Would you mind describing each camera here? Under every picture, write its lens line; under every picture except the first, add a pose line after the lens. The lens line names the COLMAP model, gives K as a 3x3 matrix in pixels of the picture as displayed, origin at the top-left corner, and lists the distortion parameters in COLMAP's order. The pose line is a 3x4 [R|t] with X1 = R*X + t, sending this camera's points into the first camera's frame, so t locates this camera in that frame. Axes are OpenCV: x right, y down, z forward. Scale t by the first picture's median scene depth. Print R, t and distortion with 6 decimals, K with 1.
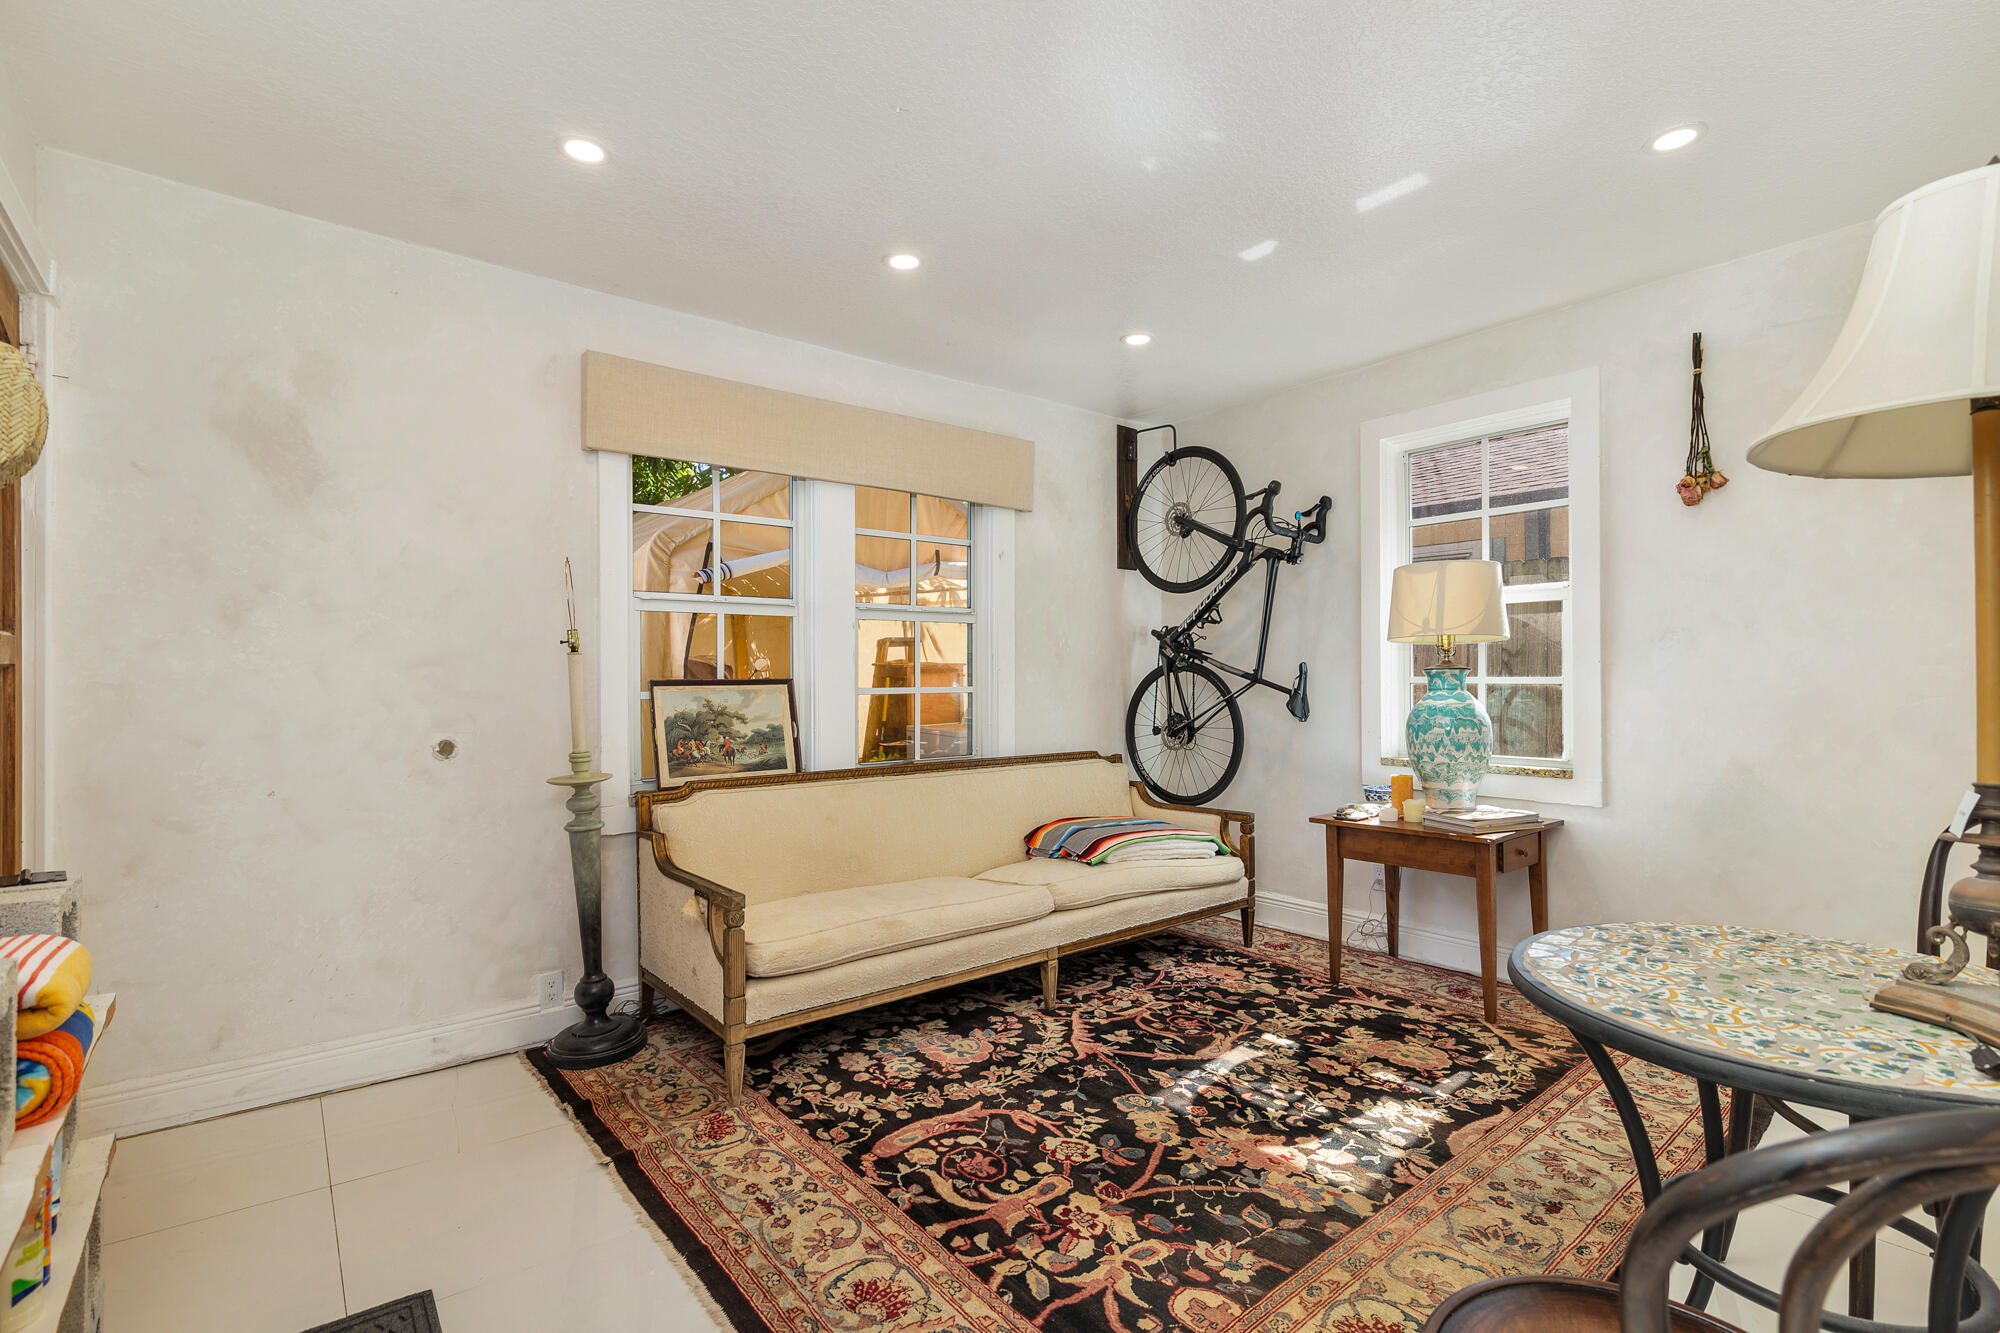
lens RADIAL K [[924.6, 0, 989.5], [0, 924.6, 685.1], [0, 0, 1]] dist [0.001962, -0.000401]
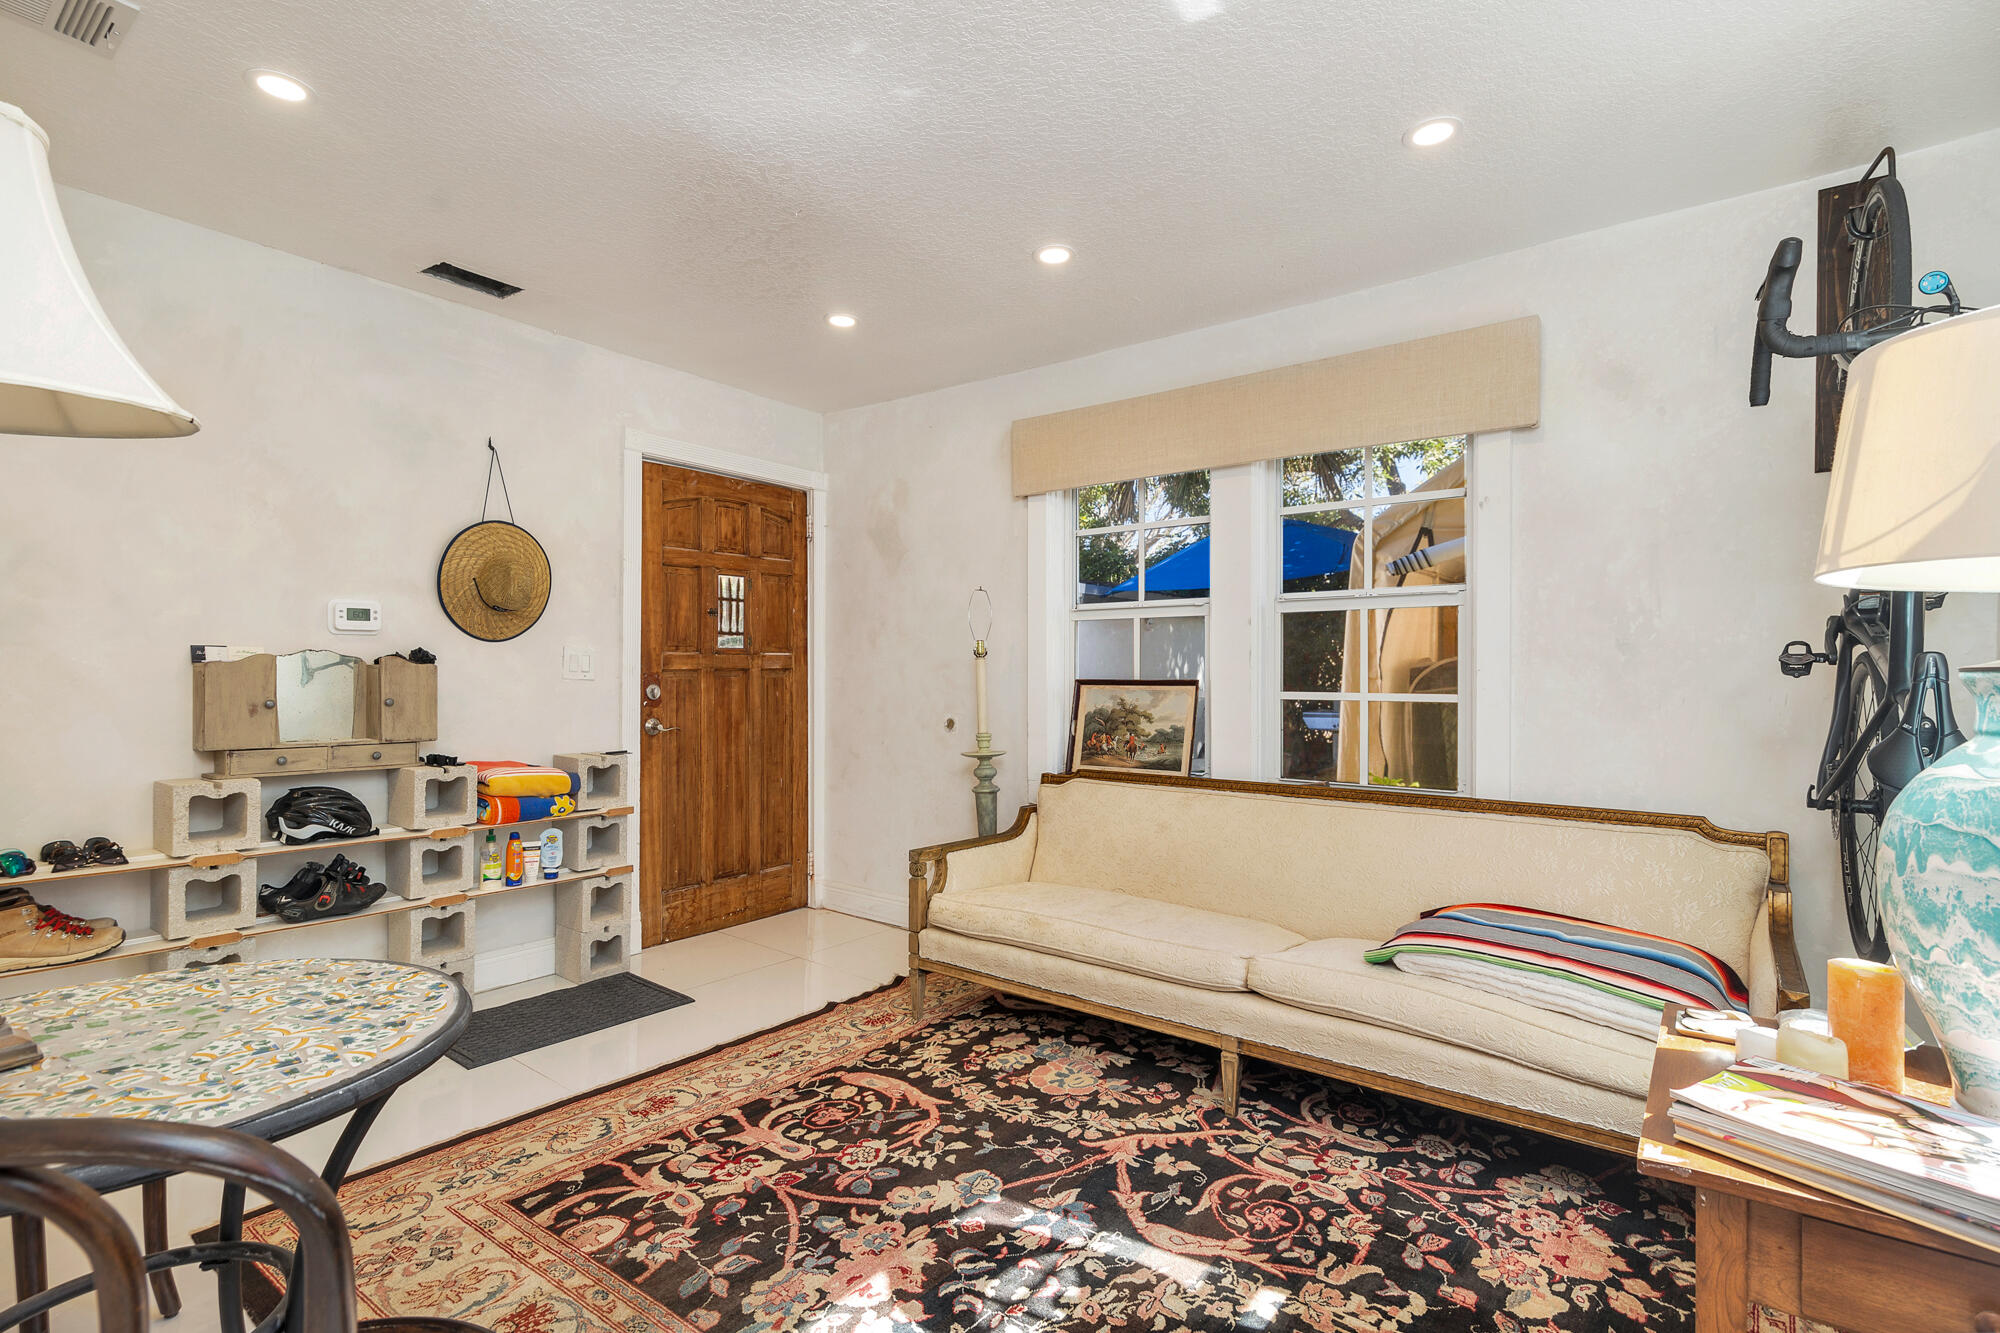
lens RADIAL K [[924.6, 0, 989.5], [0, 924.6, 685.1], [0, 0, 1]] dist [0.001962, -0.000401]
pose [[0.241319, 0.015501, -0.970322, 0.857063], [-0.015078, 0.999812, 0.012222, -0.012910], [0.970329, 0.011682, 0.241507, 0.703913]]
